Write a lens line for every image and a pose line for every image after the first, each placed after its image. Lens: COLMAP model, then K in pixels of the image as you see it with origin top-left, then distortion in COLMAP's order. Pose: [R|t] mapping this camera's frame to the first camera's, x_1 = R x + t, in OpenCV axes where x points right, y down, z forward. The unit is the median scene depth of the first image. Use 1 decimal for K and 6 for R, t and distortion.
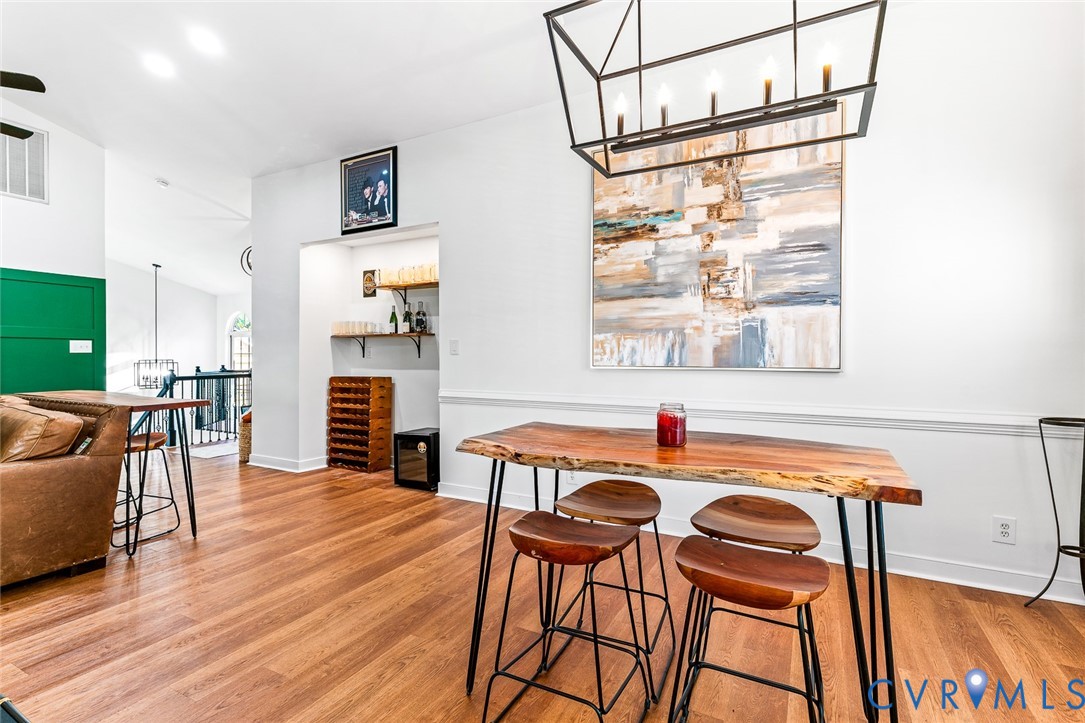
lens RADIAL K [[514.5, 0, 542.0], [0, 514.5, 357.2], [0, 0, 1]] dist [0.006934, 0.000742]
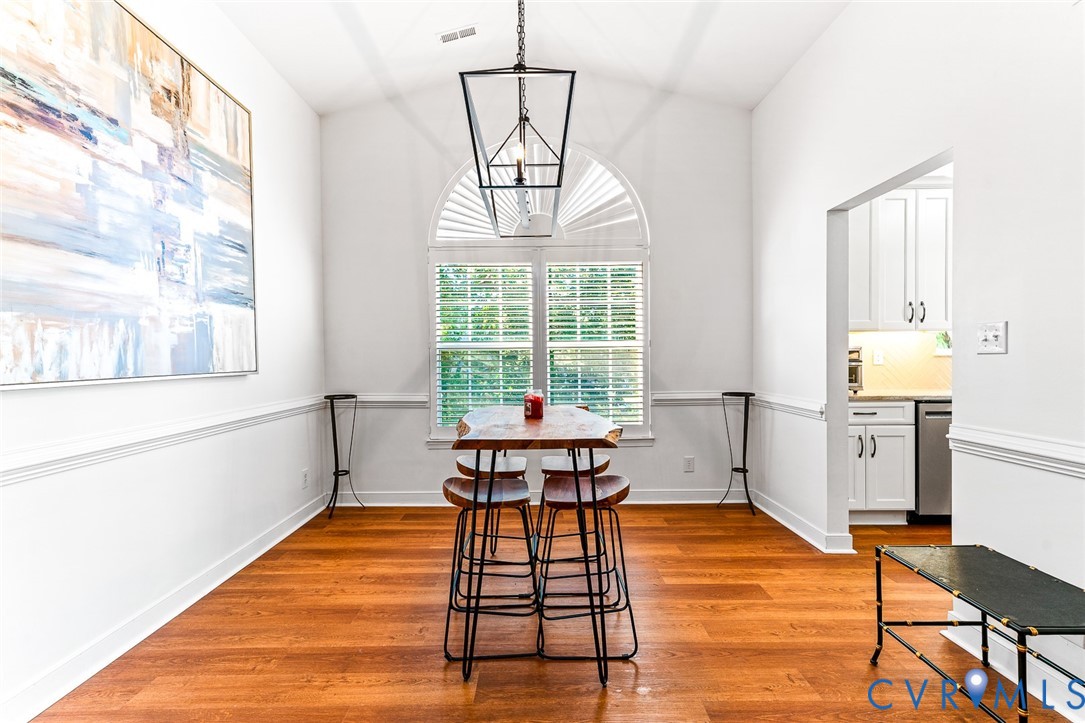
lens RADIAL K [[514.5, 0, 538.3], [0, 514.5, 364.8], [0, 0, 1]] dist [0.006934, 0.000742]
pose [[-0.481971, -0.011764, 0.876108, -0.541984], [0.012061, 0.999726, 0.020059, -0.003740], [-0.876104, 0.020235, -0.481697, 0.892493]]
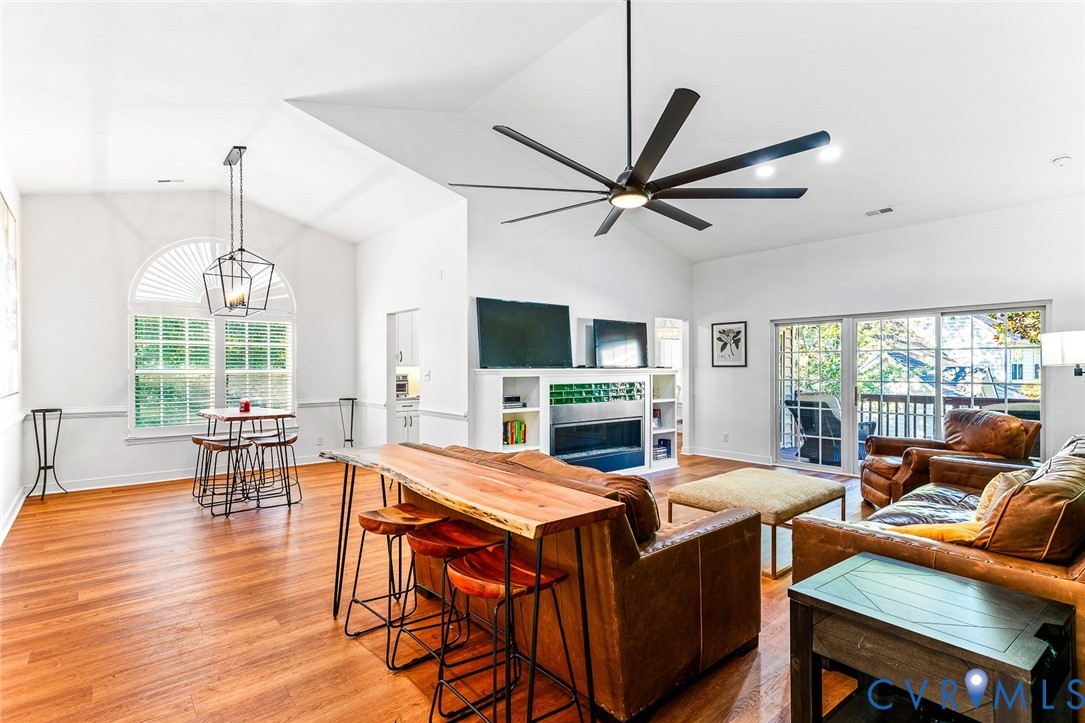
lens RADIAL K [[514.5, 0, 542.4], [0, 514.5, 369.0], [0, 0, 1]] dist [0.006934, 0.000742]
pose [[-0.938301, -0.002911, 0.345807, -1.217280], [0.000354, 0.999956, 0.009378, -0.051556], [-0.345819, 0.008921, -0.938259, 1.640758]]
